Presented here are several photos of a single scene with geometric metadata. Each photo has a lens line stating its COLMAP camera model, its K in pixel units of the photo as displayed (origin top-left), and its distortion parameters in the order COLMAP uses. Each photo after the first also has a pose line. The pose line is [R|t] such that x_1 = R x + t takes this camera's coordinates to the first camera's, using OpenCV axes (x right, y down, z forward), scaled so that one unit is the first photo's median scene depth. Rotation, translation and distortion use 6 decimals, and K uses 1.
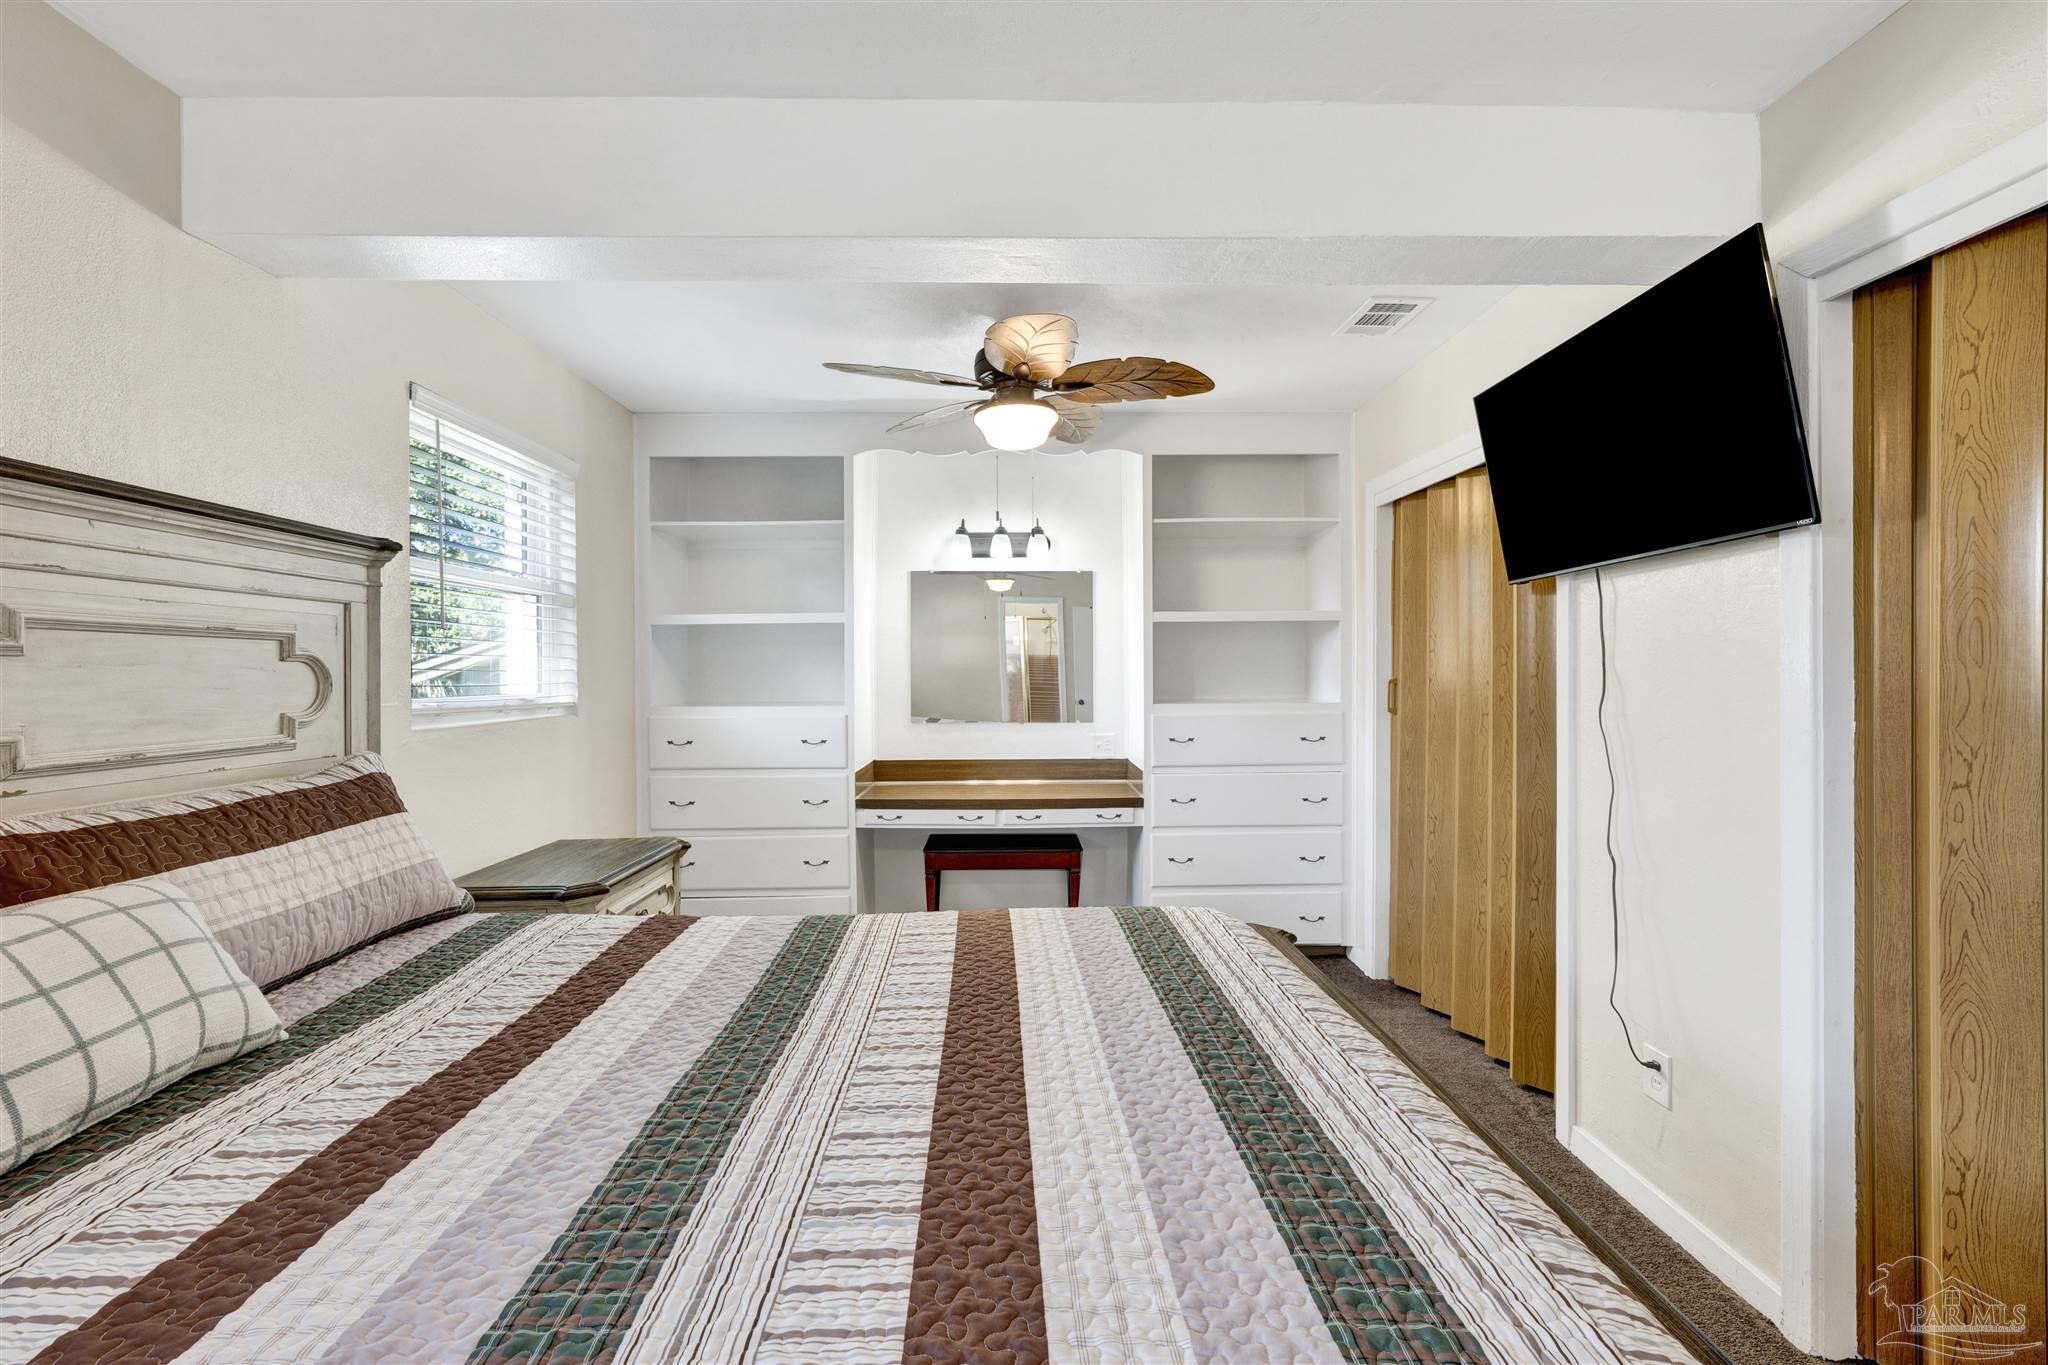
lens RADIAL K [[882.4, 0, 1024.0], [0, 882.4, 682.5], [0, 0, 1]] dist [-0.000523, -0.000144]
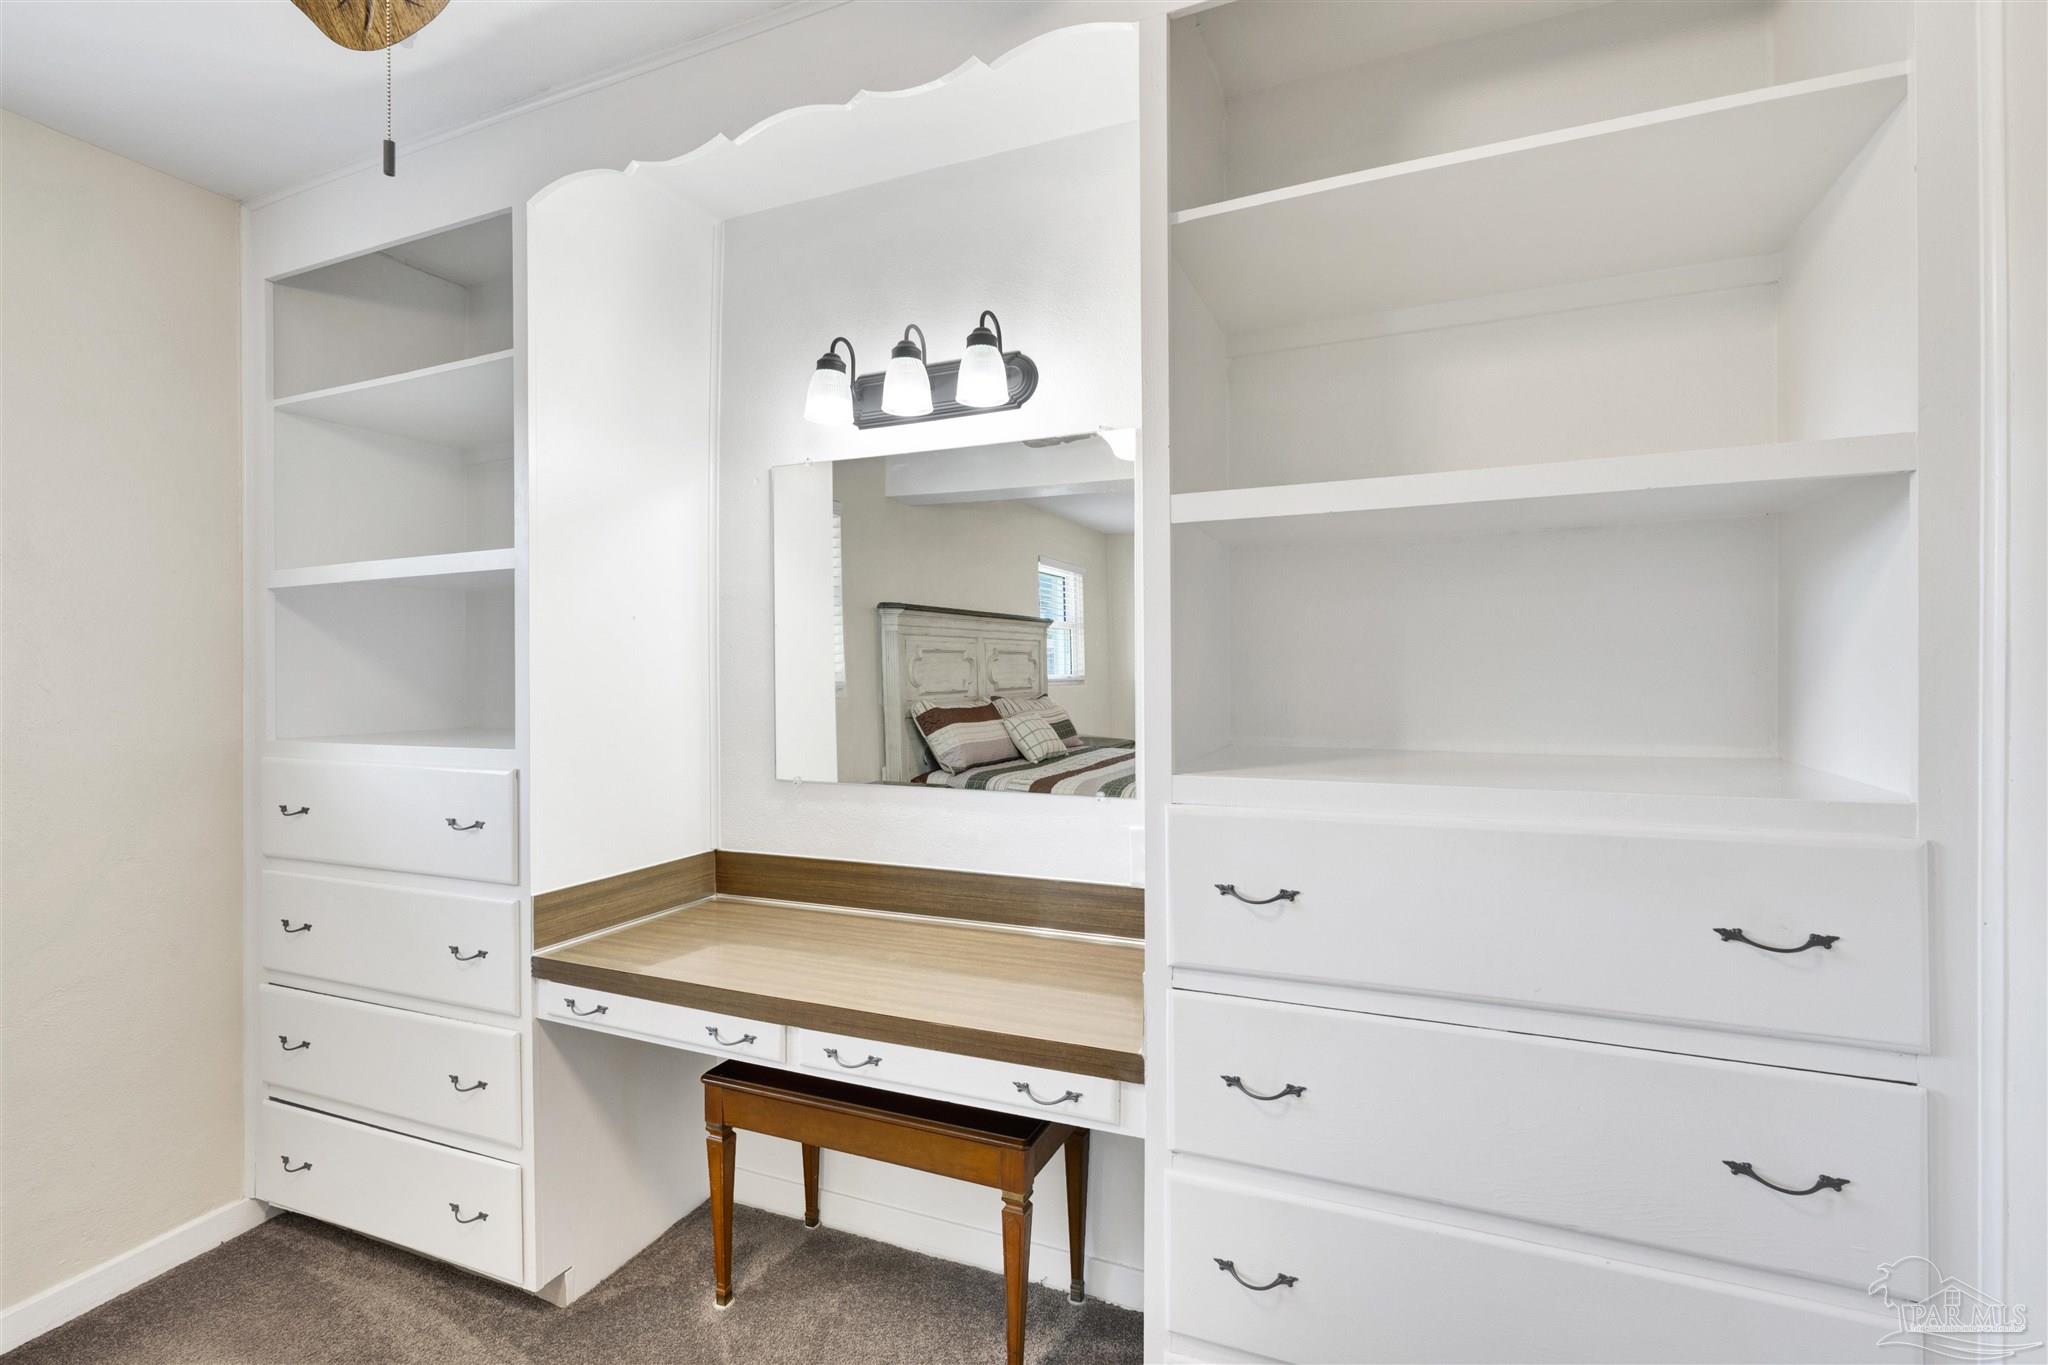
lens RADIAL K [[959.9, 0, 1018.6], [0, 959.9, 667.7], [0, 0, 1]] dist [-0.000169, -0.000005]
pose [[0.907608, -0.019964, -0.419344, 0.299820], [0.017857, 0.999800, -0.008950, 0.014916], [0.419439, 0.000635, 0.907783, -1.129334]]
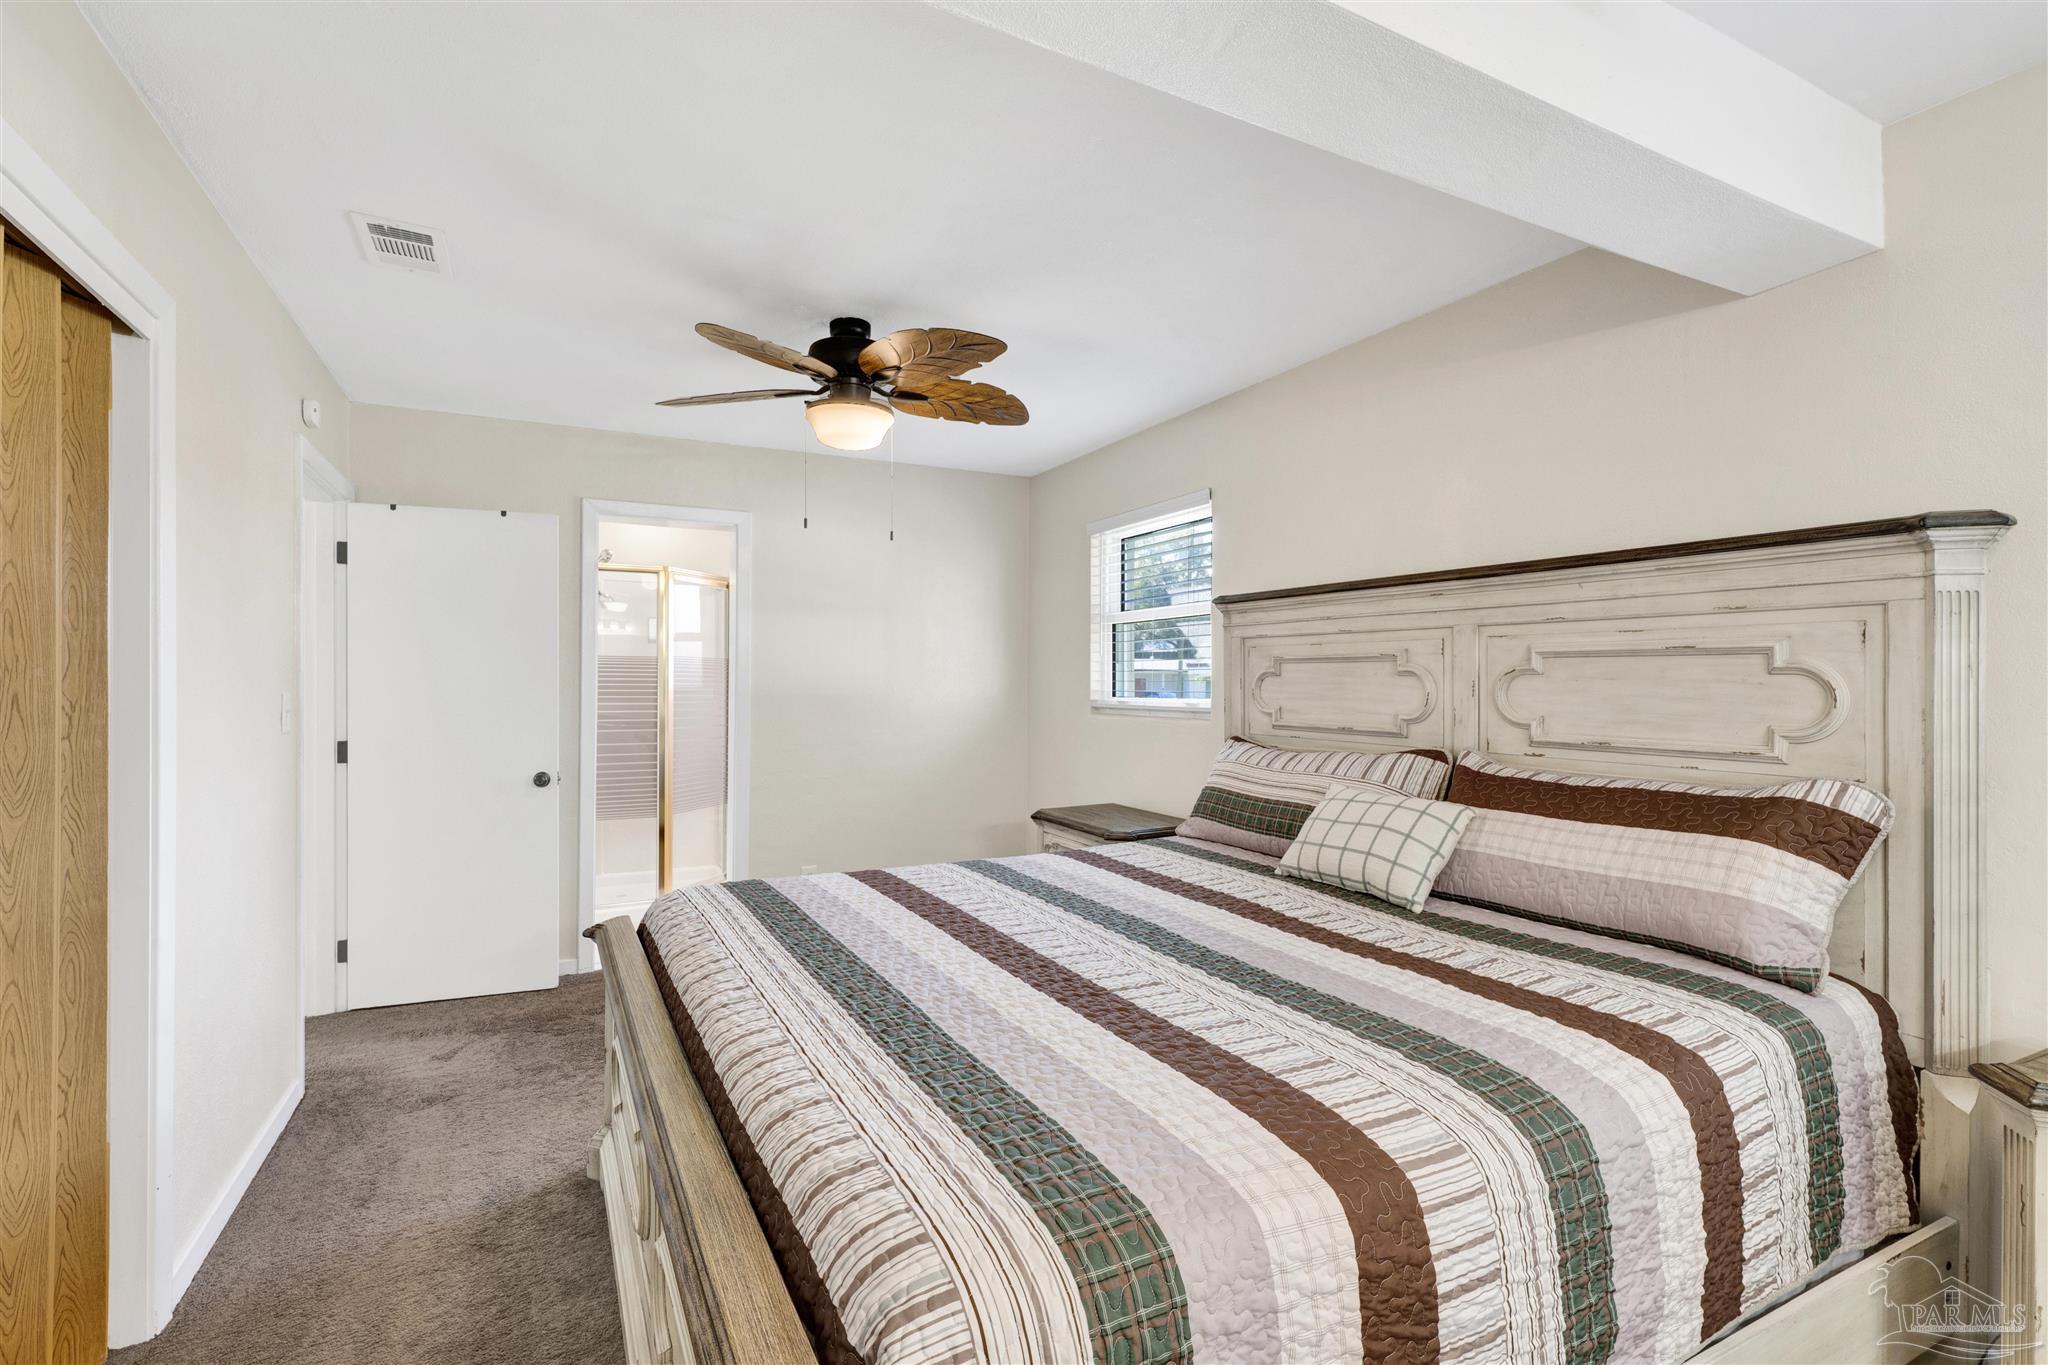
lens RADIAL K [[934.9, 0, 1024.0], [0, 934.9, 682.5], [0, 0, 1]] dist [-0.000270, -0.000054]
pose [[-0.898646, 0.003388, -0.438661, 0.207268], [-0.004102, 0.999862, 0.016128, -0.014864], [0.438655, 0.016293, -0.898508, 0.824353]]
